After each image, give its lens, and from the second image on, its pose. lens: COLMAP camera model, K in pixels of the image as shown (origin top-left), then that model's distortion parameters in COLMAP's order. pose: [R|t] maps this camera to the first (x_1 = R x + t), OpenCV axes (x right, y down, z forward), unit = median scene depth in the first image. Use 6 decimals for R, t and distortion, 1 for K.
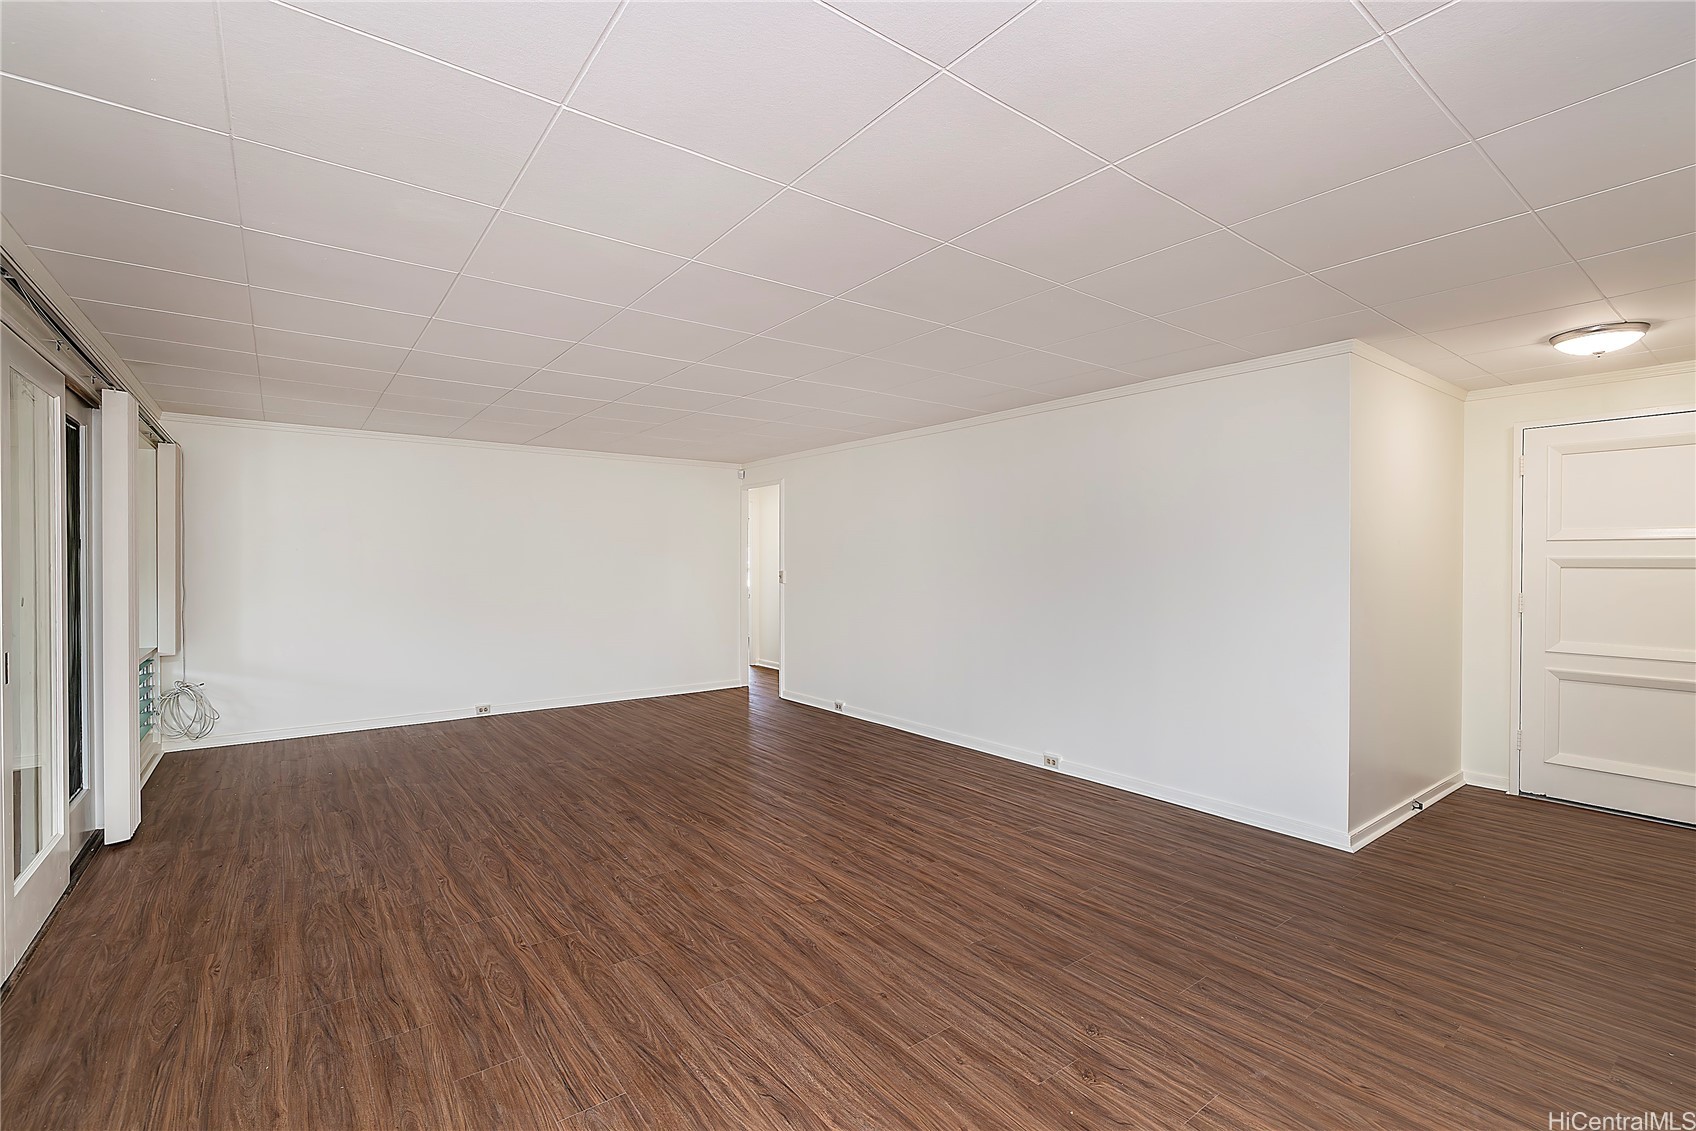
lens RADIAL K [[751.5, 0, 844.0], [0, 751.5, 565.1], [0, 0, 1]] dist [0.000123, 0.000079]
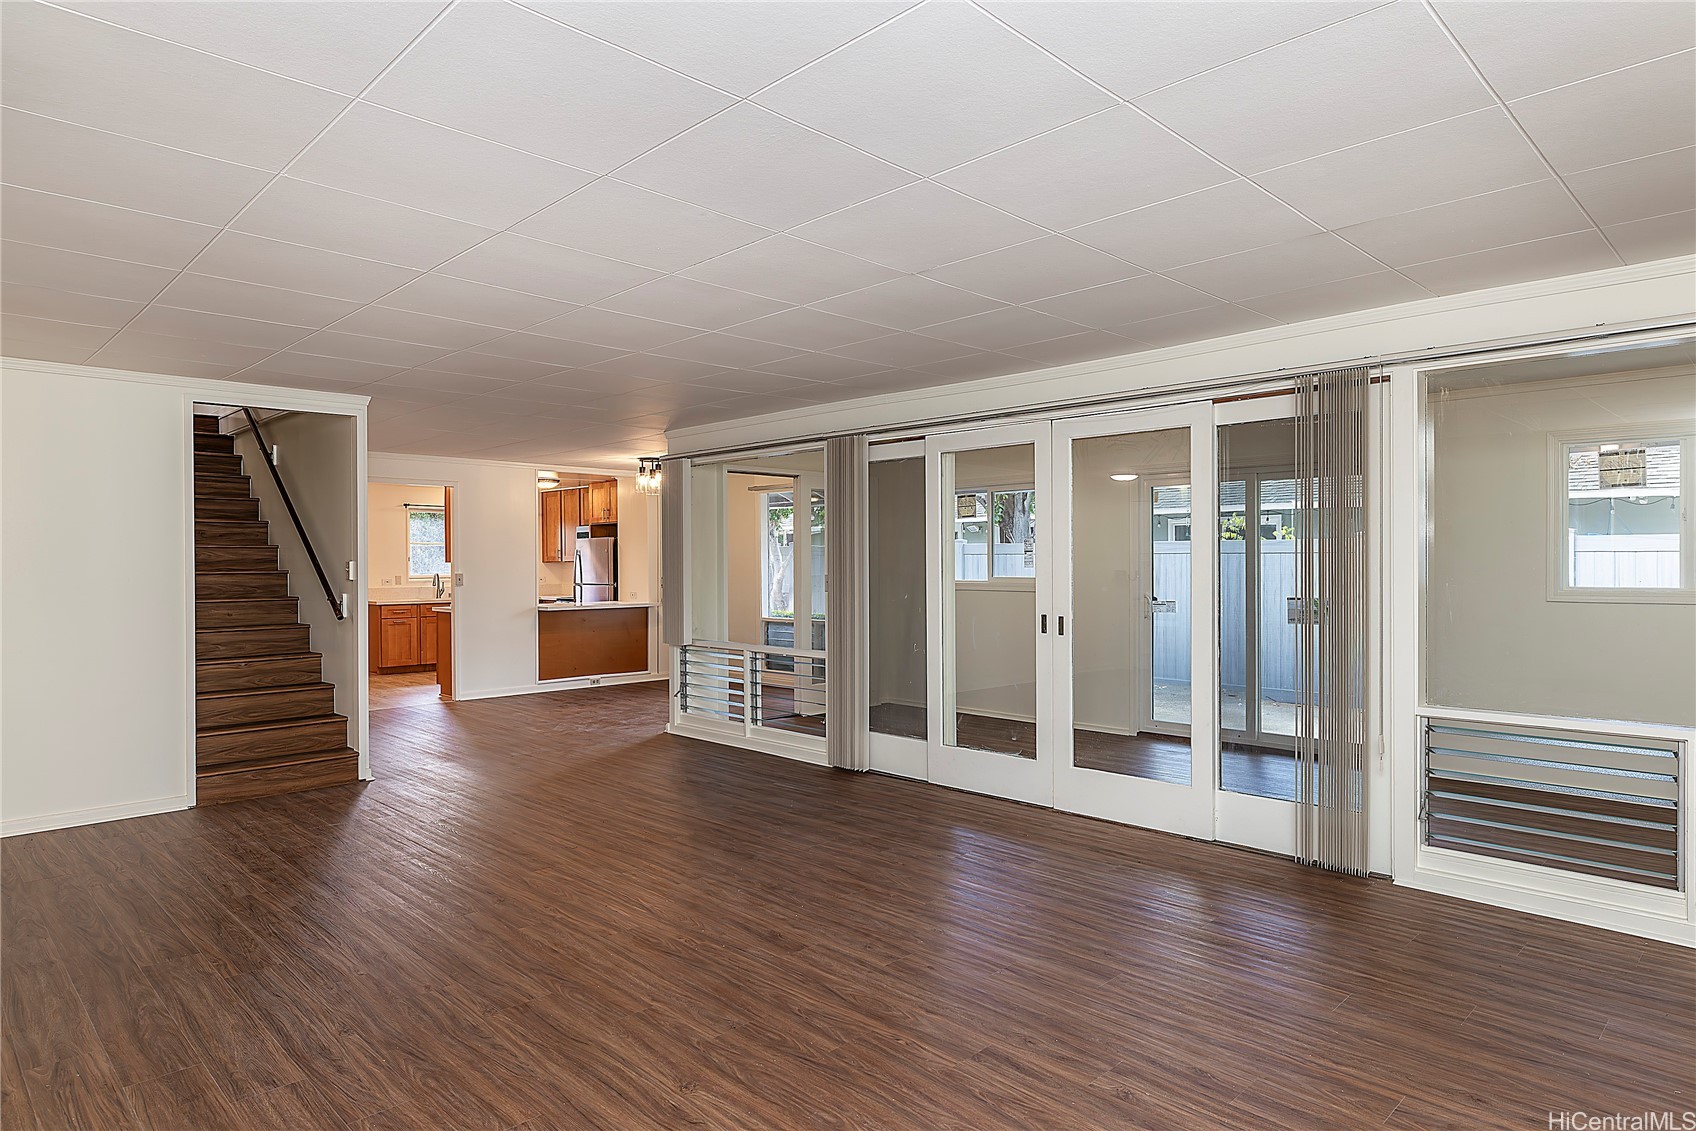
lens RADIAL K [[970.3, 0, 858.4], [0, 970.3, 566.5], [0, 0, 1]] dist [0.003950, -0.000307]
pose [[-0.991975, 0.002499, -0.126413, -0.260496], [0.001582, 0.999972, 0.007359, -0.005108], [0.126428, 0.007100, -0.991950, 1.981500]]
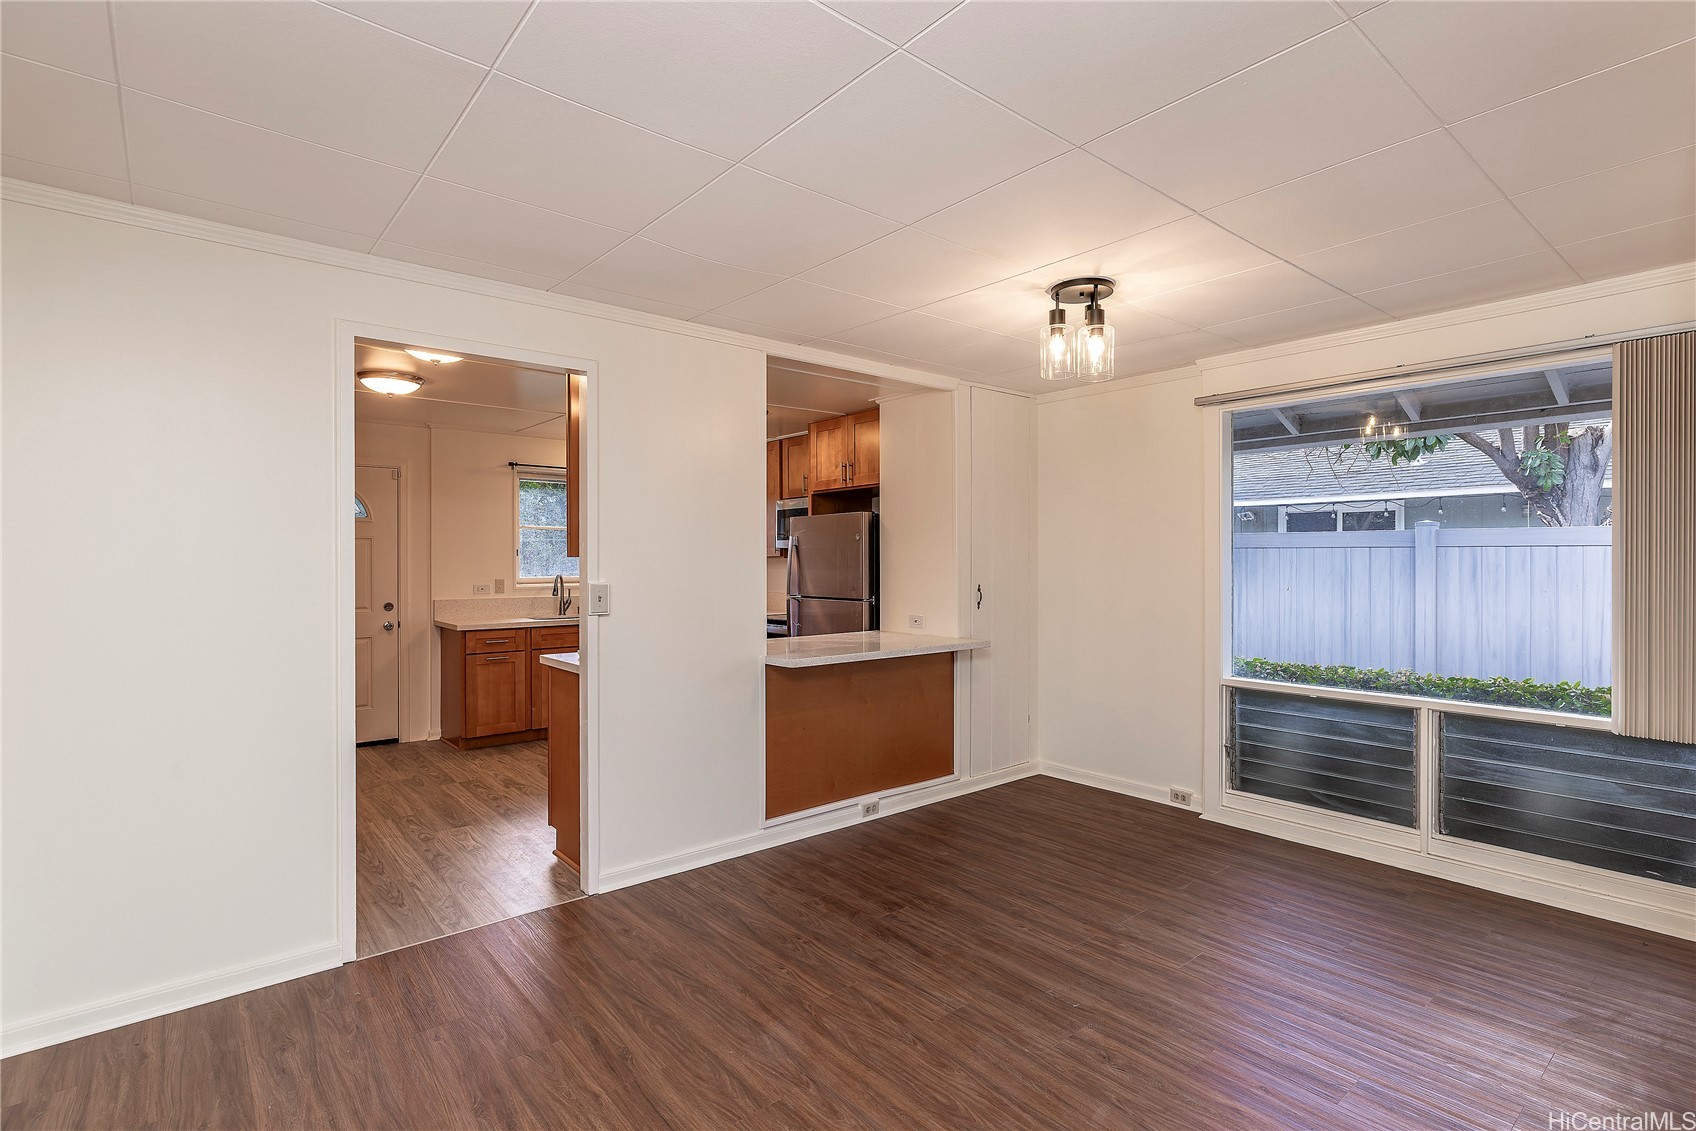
lens RADIAL K [[820.0, 0, 842.7], [0, 820.0, 562.5], [0, 0, 1]] dist [0.001176, 0.000071]
pose [[-0.999552, -0.001524, -0.029875, -0.238586], [-0.001827, 0.999947, 0.010115, -0.005085], [0.029858, 0.010165, -0.999502, 1.900162]]
